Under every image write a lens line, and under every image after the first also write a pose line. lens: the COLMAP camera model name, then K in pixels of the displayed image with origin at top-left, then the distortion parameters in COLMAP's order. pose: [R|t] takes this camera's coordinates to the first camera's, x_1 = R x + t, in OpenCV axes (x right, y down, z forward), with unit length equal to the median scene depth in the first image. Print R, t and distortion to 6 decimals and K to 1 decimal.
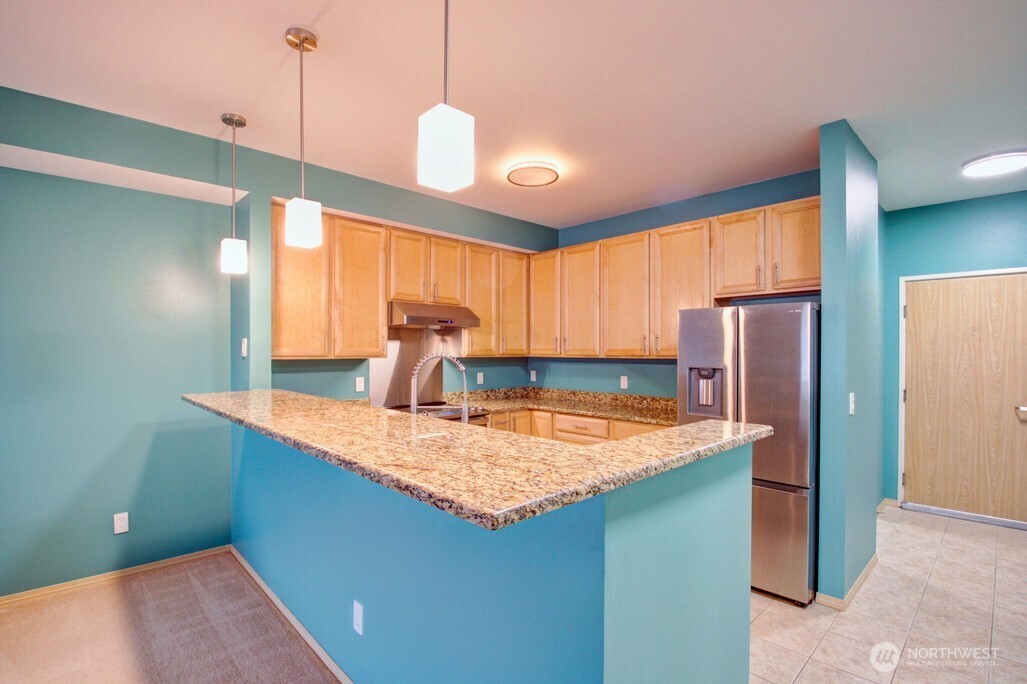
lens RADIAL K [[477.2, 0, 509.2], [0, 477.2, 348.2], [0, 0, 1]] dist [0.011932, -0.022923]
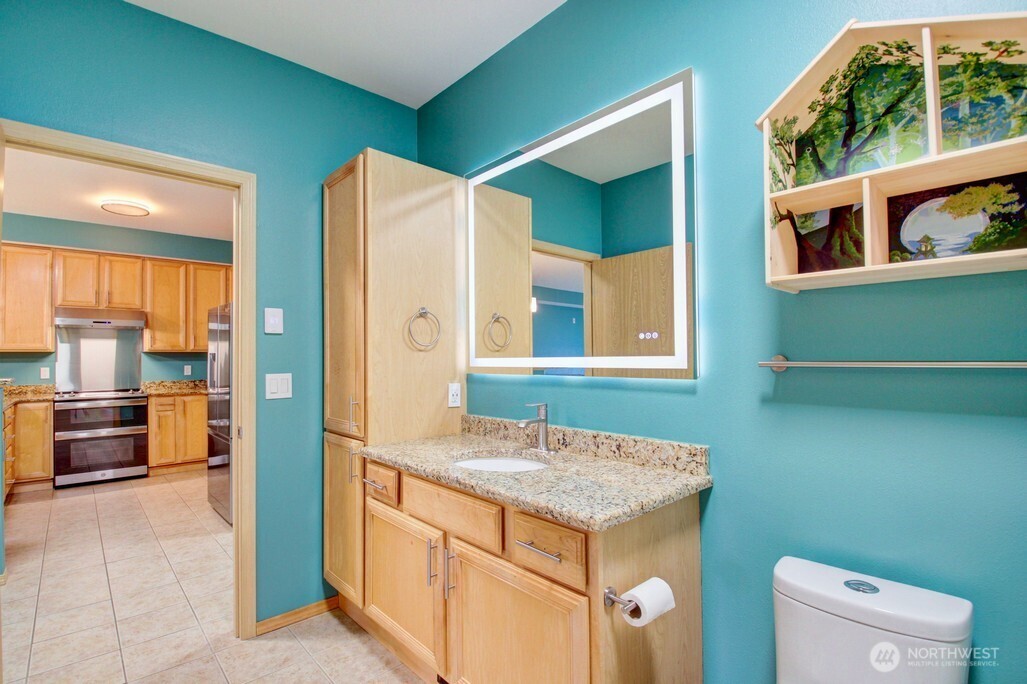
lens RADIAL K [[477.2, 0, 502.2], [0, 477.2, 349.6], [0, 0, 1]] dist [0.011932, -0.022923]
pose [[0.999541, -0.010829, -0.028294, 0.911542], [0.010474, 0.999865, -0.012673, 0.041311], [0.028427, 0.012371, 0.999519, -0.212124]]
